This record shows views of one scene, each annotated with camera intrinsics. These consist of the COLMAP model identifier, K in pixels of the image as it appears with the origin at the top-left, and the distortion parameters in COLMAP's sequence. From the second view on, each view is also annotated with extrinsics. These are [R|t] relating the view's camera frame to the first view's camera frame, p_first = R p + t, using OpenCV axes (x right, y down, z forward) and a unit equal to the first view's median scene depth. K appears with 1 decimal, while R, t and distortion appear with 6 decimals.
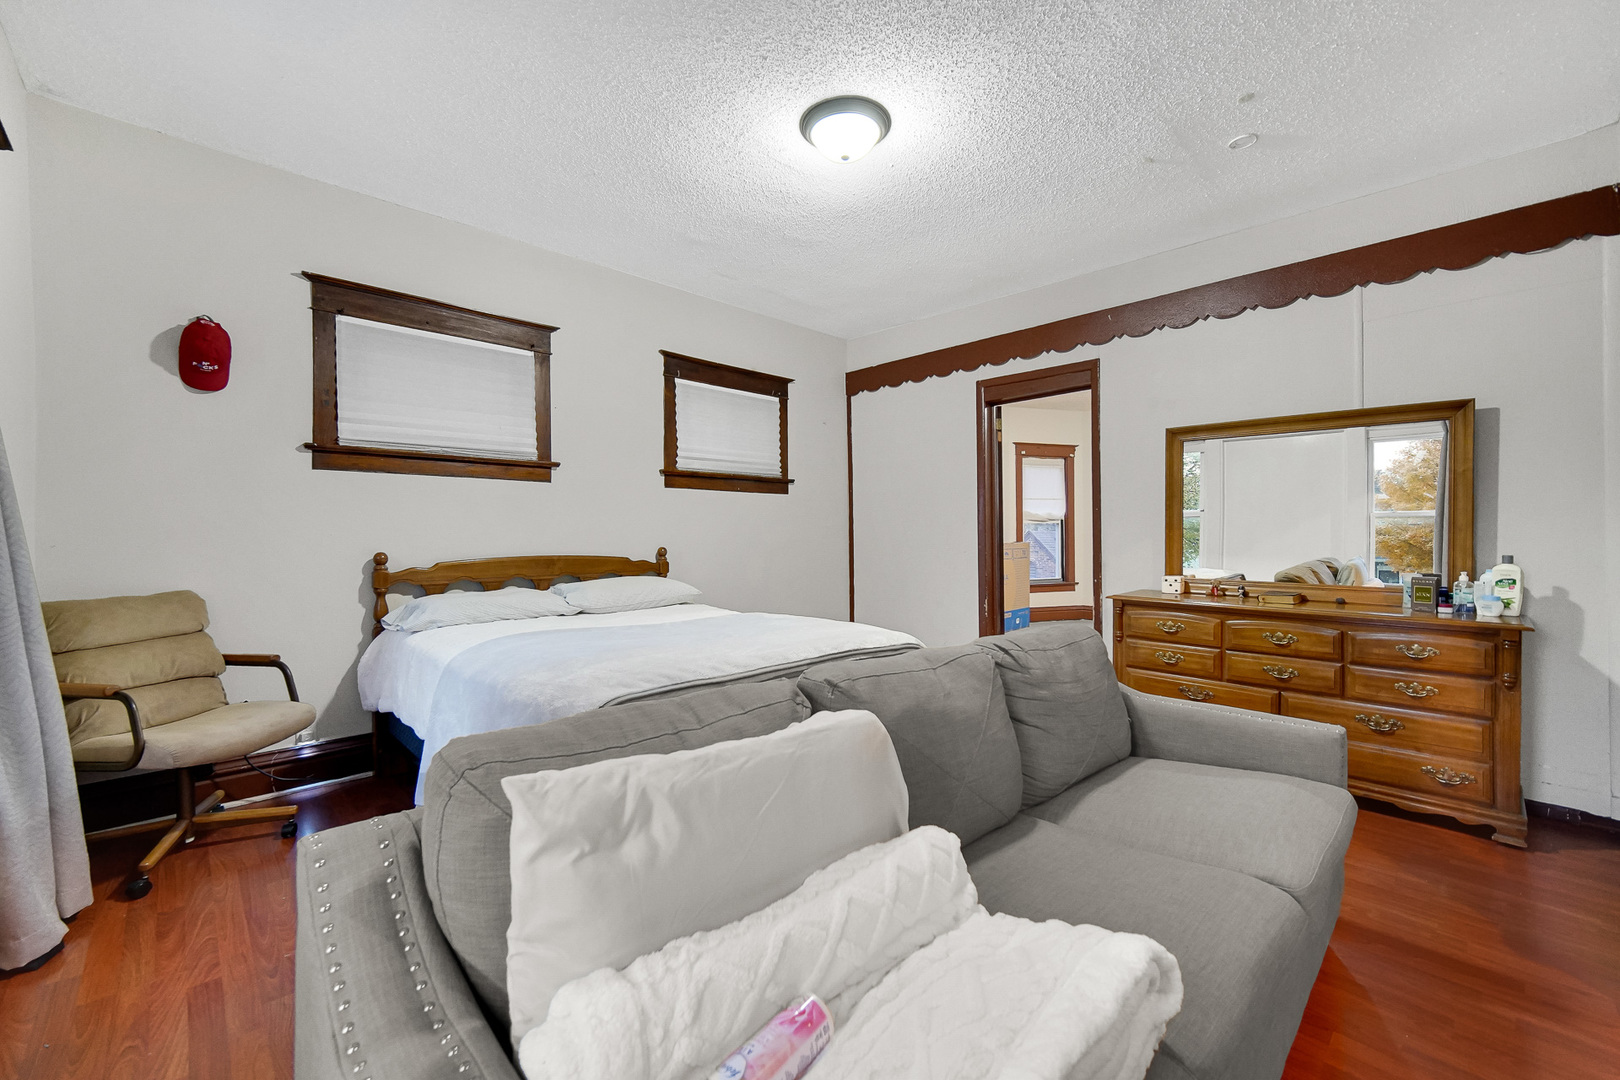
lens RADIAL K [[656.5, 0, 795.0], [0, 656.5, 539.9], [0, 0, 1]] dist [0.000019, 0.000177]
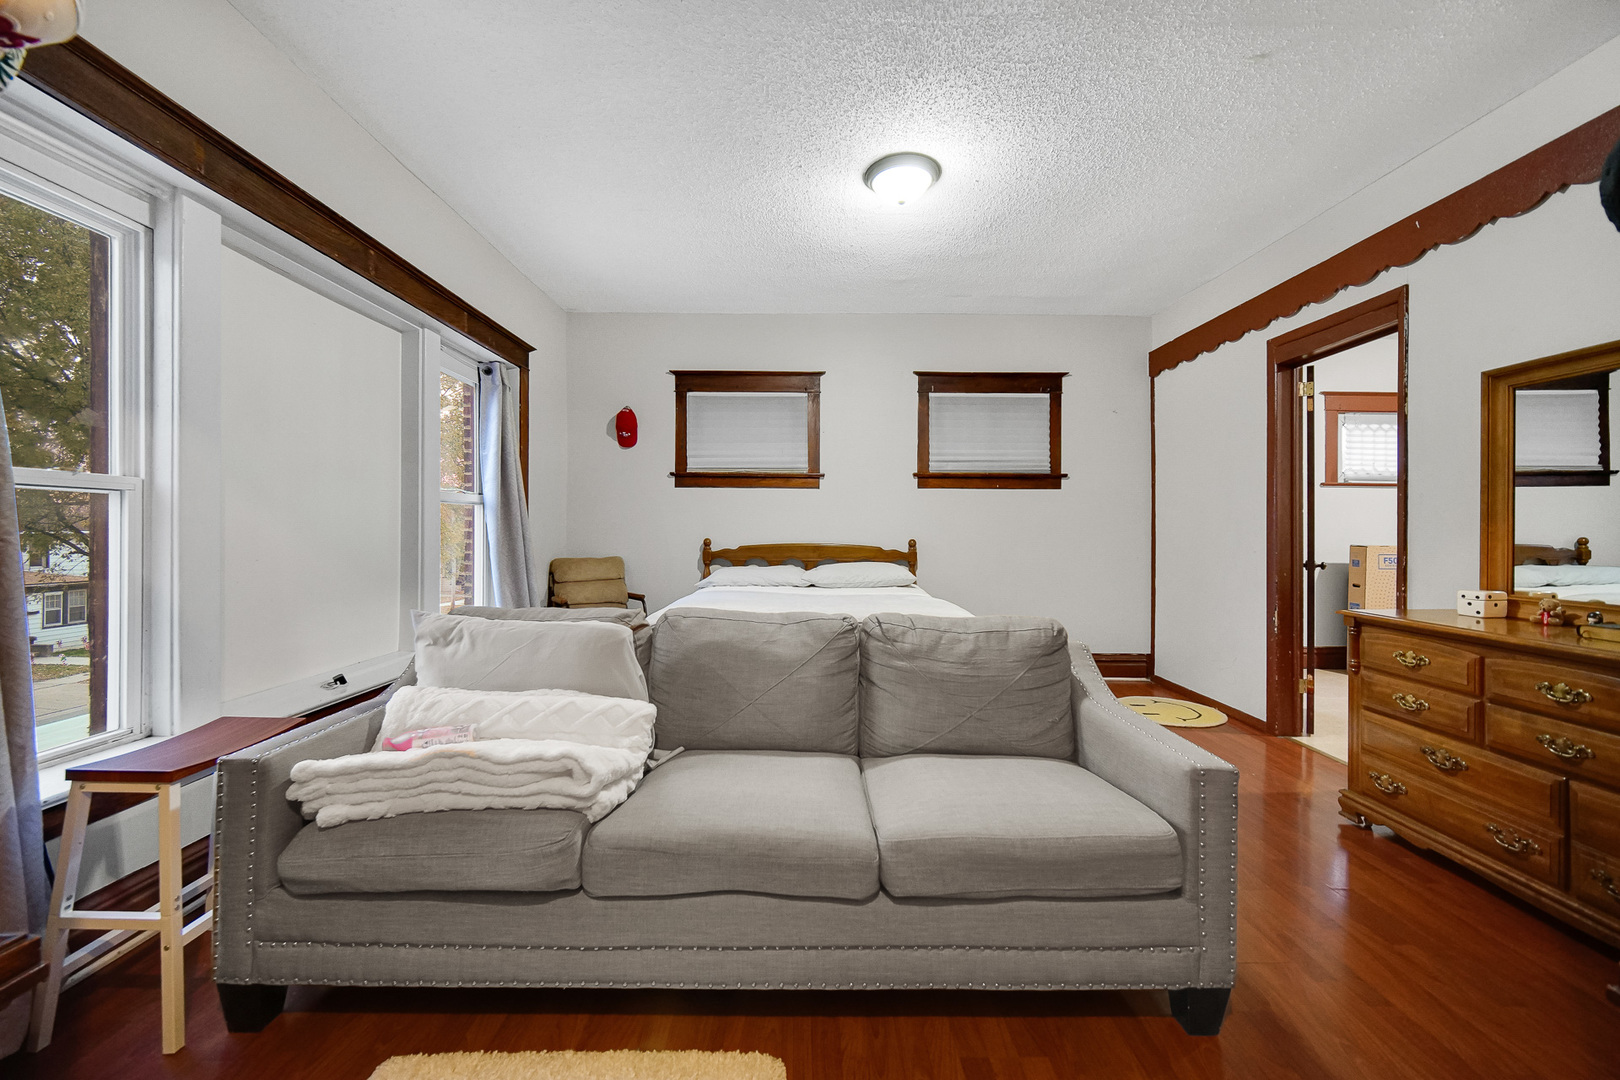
lens RADIAL K [[656.5, 0, 820.4], [0, 656.5, 535.1], [0, 0, 1]] dist [0.000019, 0.000177]
pose [[0.719641, 0.009205, -0.694285, 0.521580], [-0.013422, 0.999910, -0.000655, 0.006953], [0.694216, 0.009790, 0.719700, 0.042752]]
